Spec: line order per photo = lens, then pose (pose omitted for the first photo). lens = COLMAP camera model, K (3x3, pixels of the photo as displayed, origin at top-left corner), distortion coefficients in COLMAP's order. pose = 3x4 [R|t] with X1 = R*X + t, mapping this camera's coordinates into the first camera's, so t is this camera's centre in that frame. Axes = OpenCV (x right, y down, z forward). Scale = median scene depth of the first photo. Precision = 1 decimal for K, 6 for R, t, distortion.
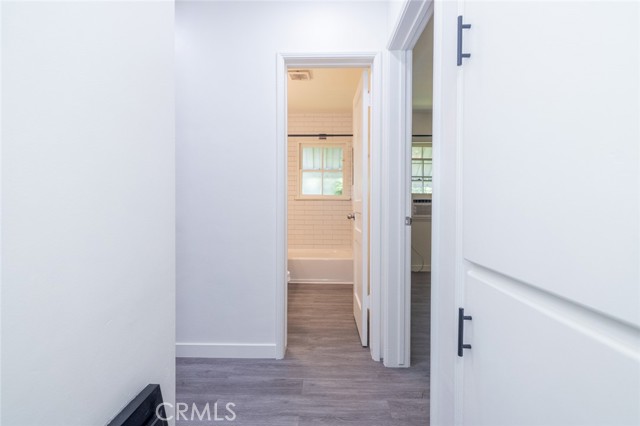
lens RADIAL K [[274.0, 0, 319.2], [0, 274.0, 208.1], [0, 0, 1]] dist [0.002572, 0.000611]
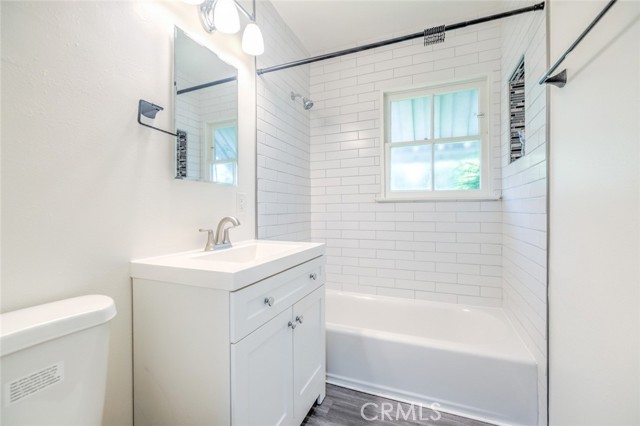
lens RADIAL K [[274.0, 0, 319.2], [0, 274.0, 208.1], [0, 0, 1]] dist [0.002572, 0.000611]
pose [[0.931764, -0.008682, -0.362960, -0.000084], [0.002224, 0.999832, -0.018207, -0.008614], [0.363057, 0.016157, 0.931627, 0.466356]]
